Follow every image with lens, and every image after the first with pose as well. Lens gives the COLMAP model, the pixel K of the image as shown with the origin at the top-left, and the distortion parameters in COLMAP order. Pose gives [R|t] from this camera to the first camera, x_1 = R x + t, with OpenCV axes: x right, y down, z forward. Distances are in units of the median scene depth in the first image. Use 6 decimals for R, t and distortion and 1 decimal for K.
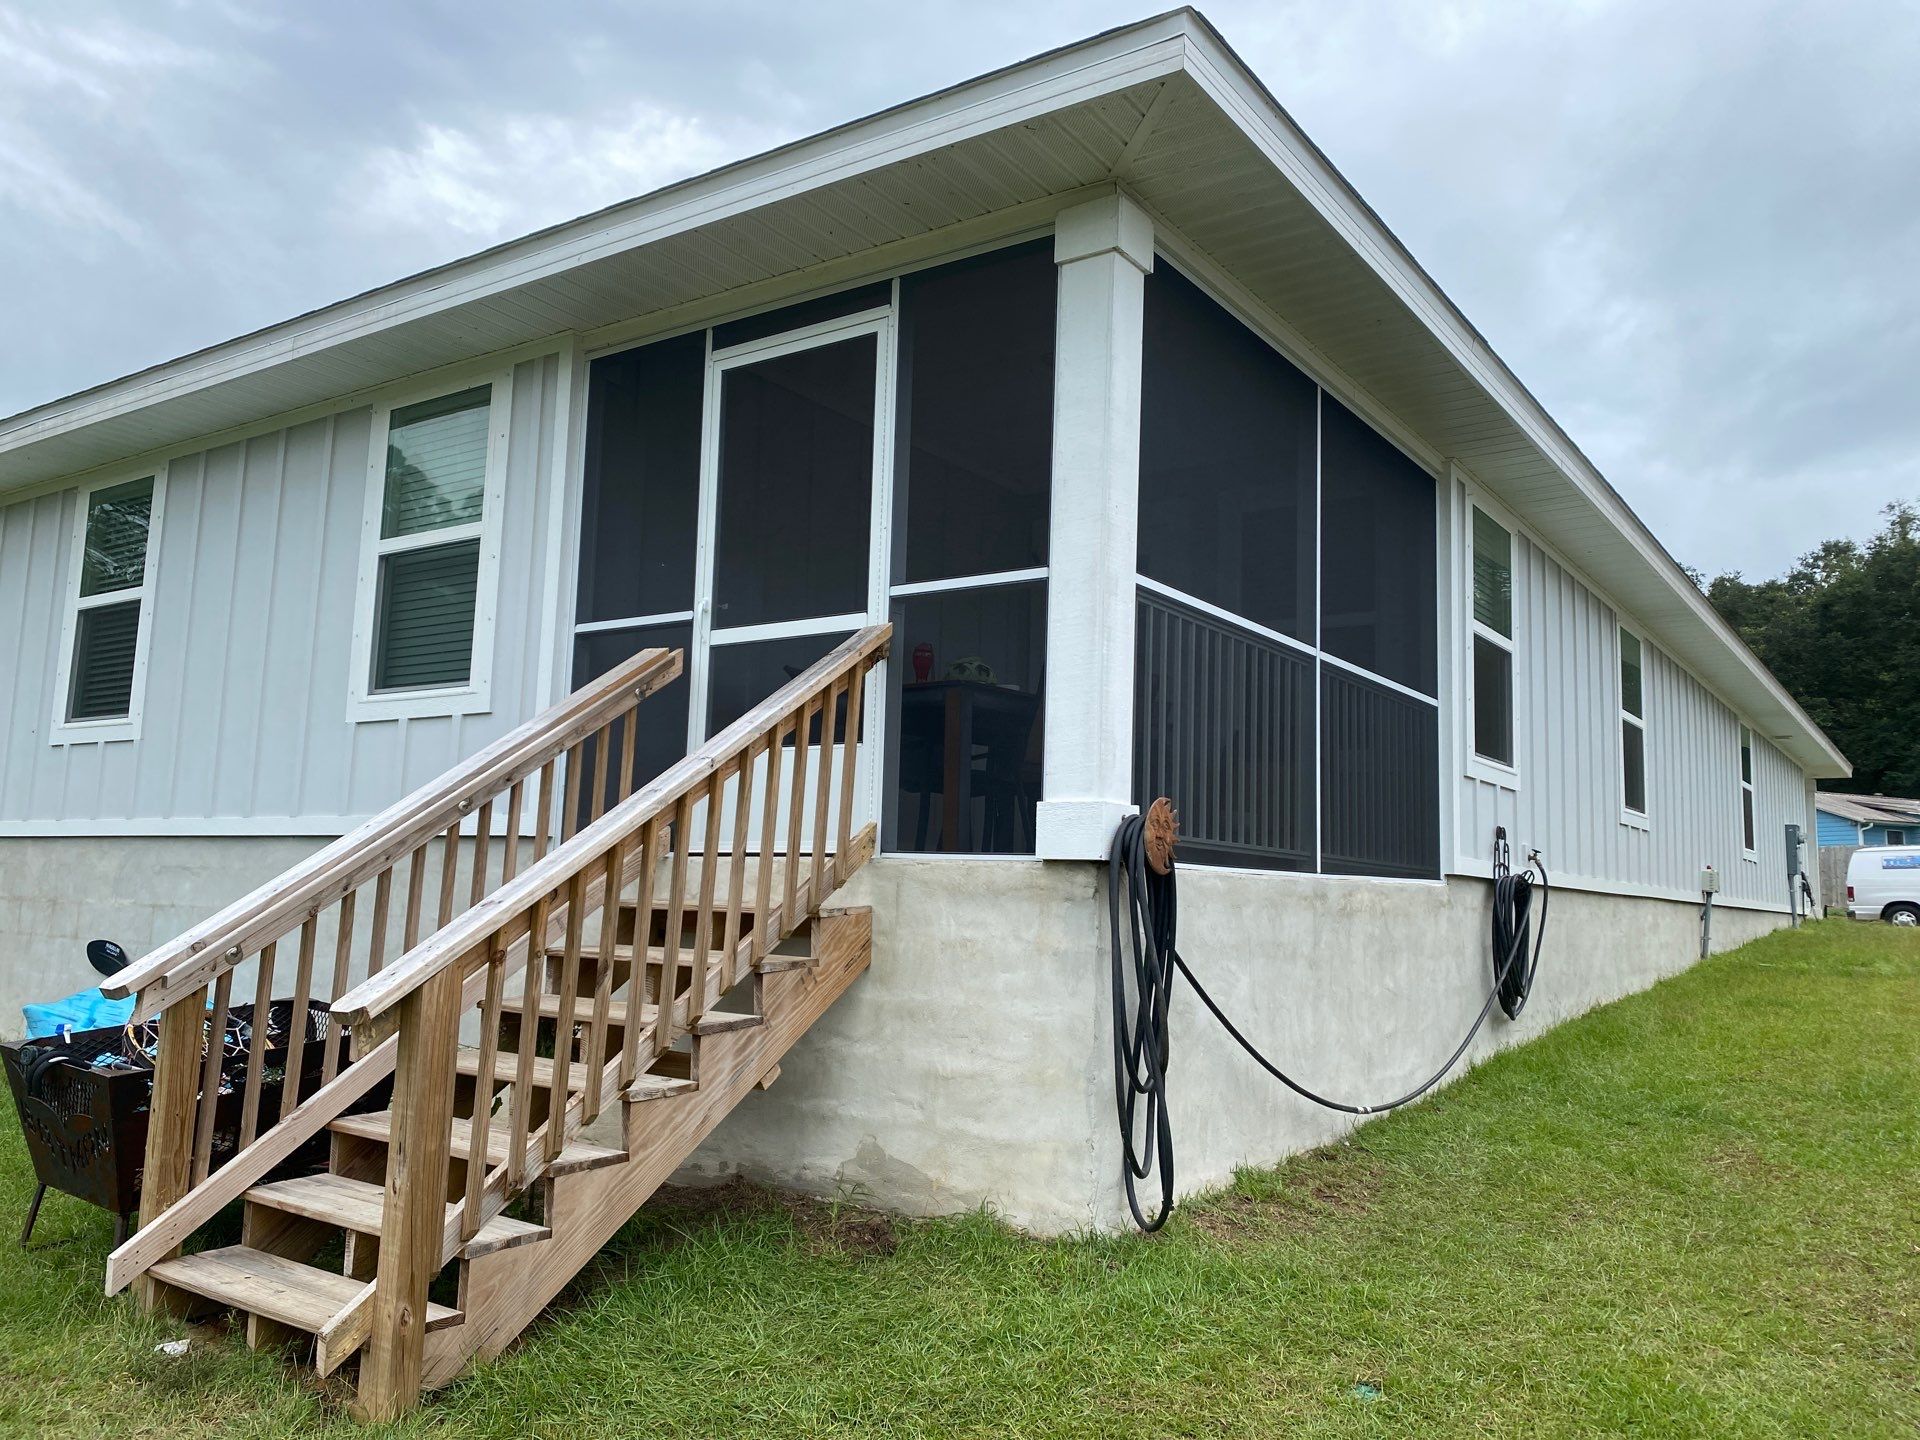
lens RADIAL K [[1497.6, 0, 956.3], [0, 1497.6, 707.1], [0, 0, 1]] dist [0.011433, -0.015925]
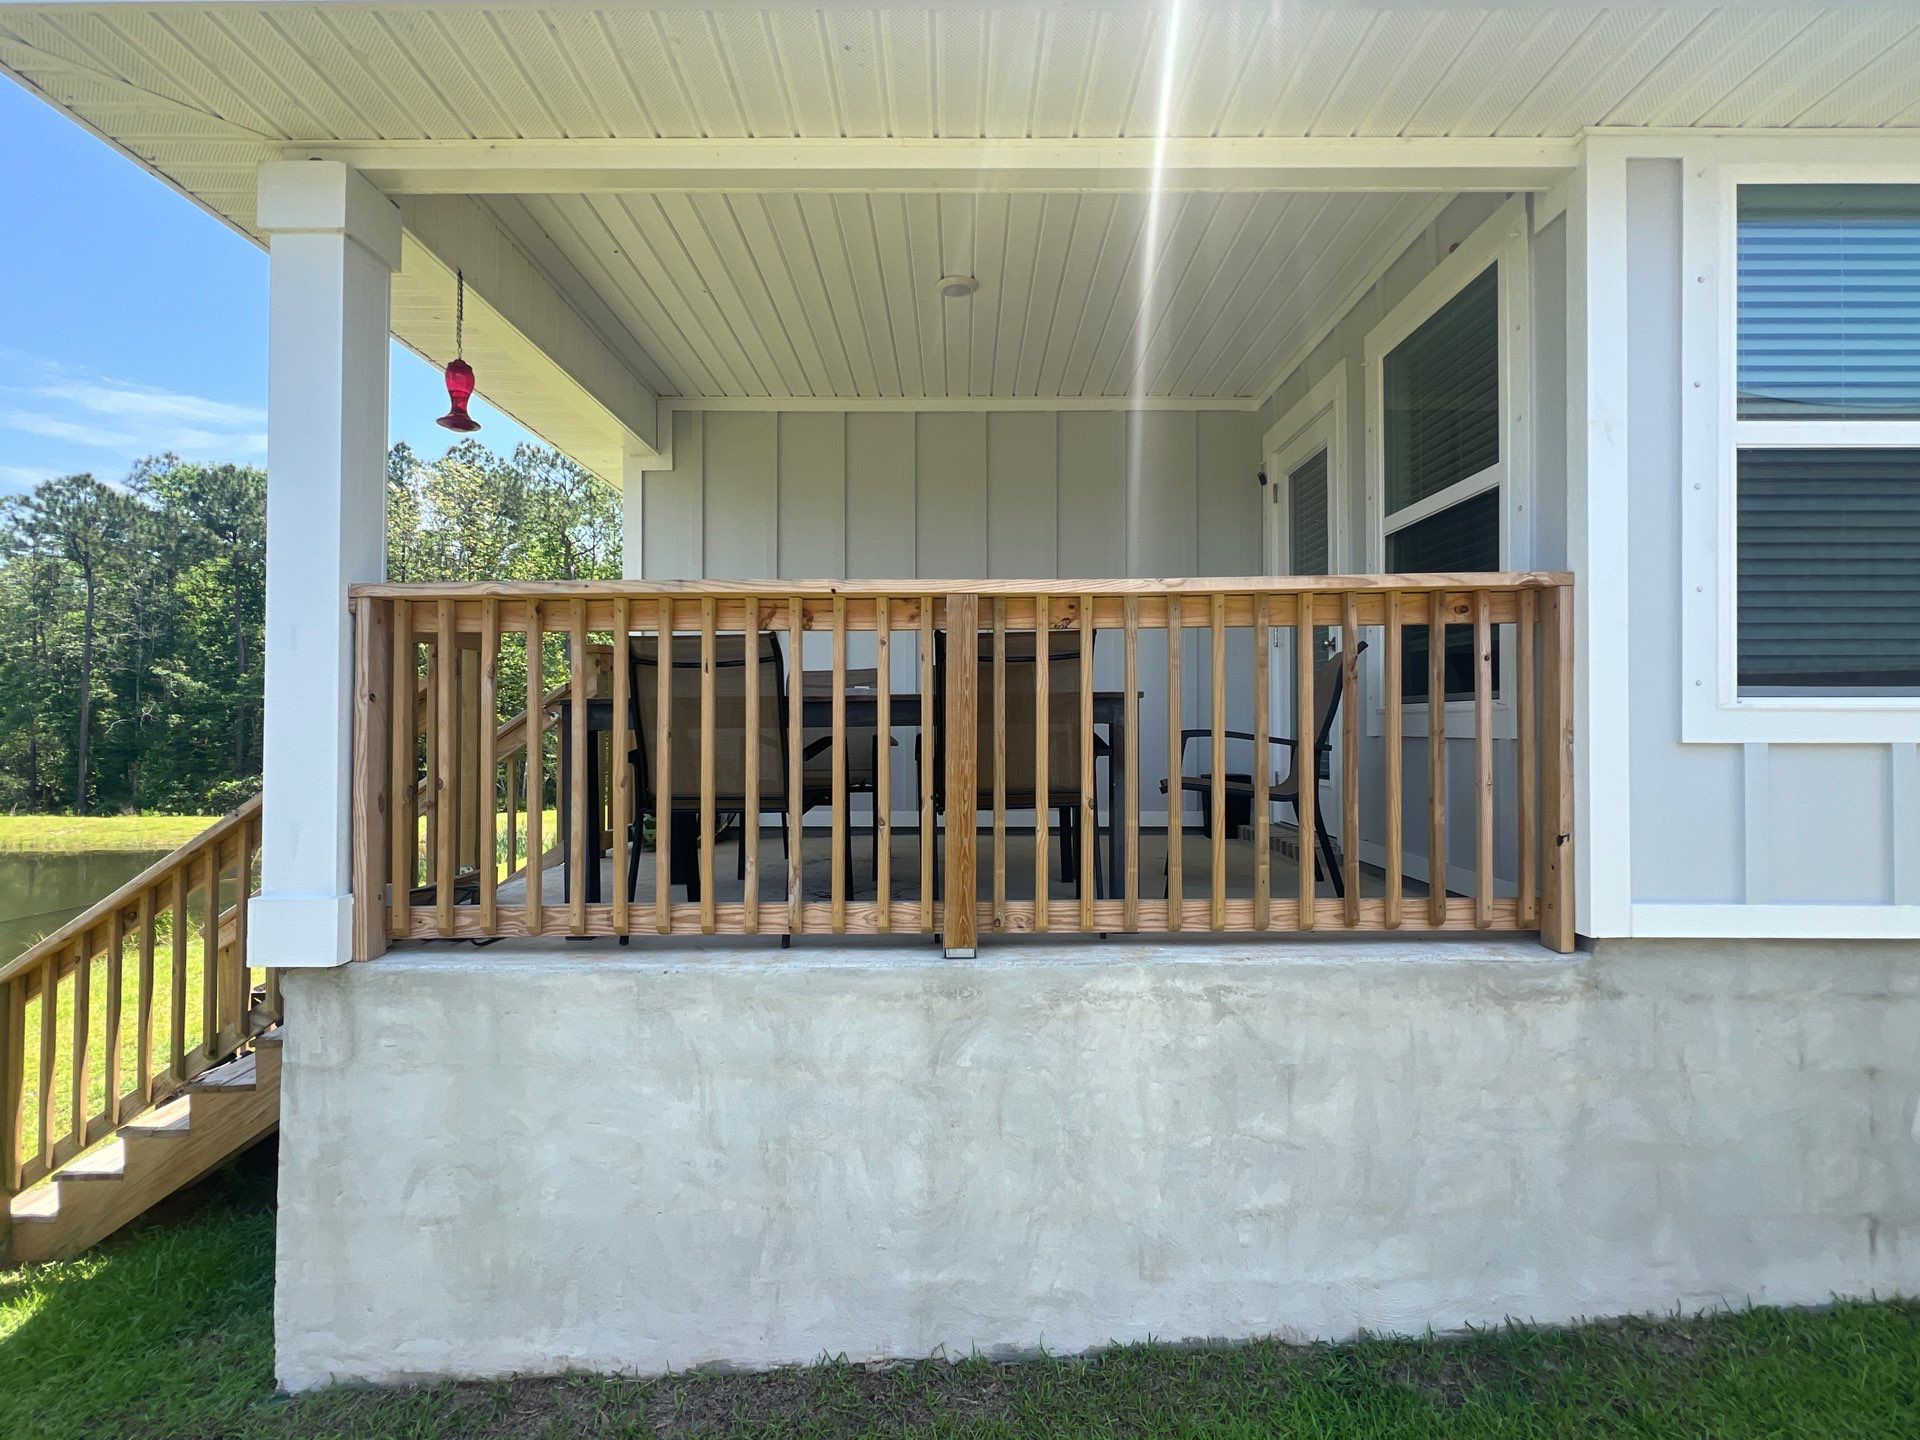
lens RADIAL K [[886.1, 0, 955.8], [0, 886.1, 715.4], [0, 0, 1]] dist [-0.012380, 0.003664]
pose [[0.561250, -0.041254, -0.826617, 0.558161], [0.124143, 0.991654, 0.034800, -0.005949], [0.818283, -0.122150, 0.561687, 0.781672]]
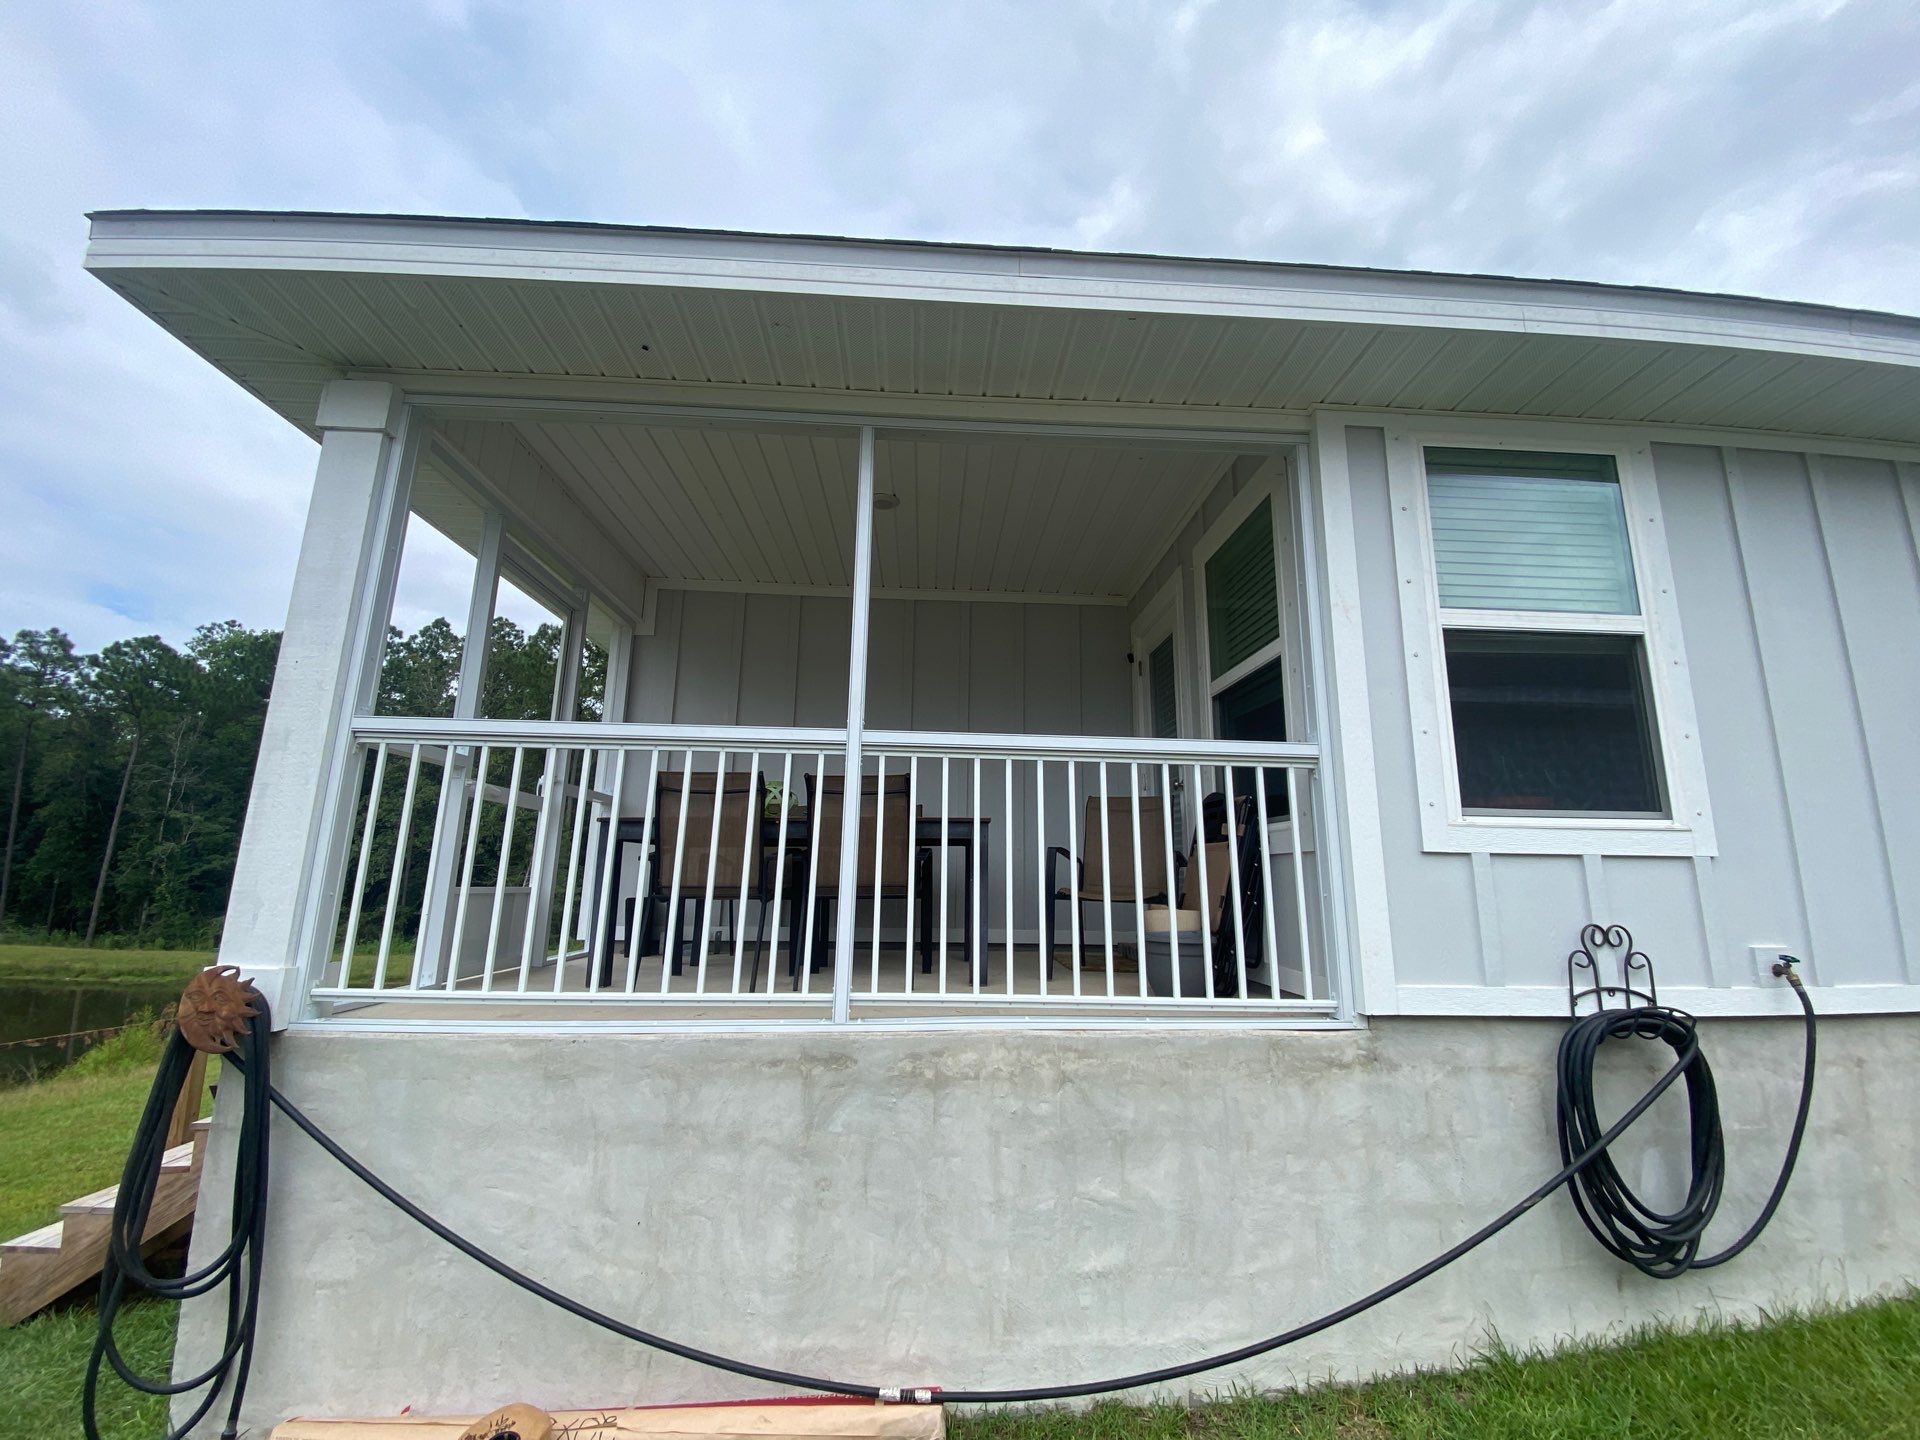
lens RADIAL K [[774.1, 0, 961.8], [0, 774.1, 724.6], [0, 0, 1]] dist [-0.002646, -0.009870]
pose [[0.607251, -0.183364, -0.773061, 0.601717], [0.104664, 0.982986, -0.150942, 0.026392], [0.787586, 0.010748, 0.616111, 0.795293]]
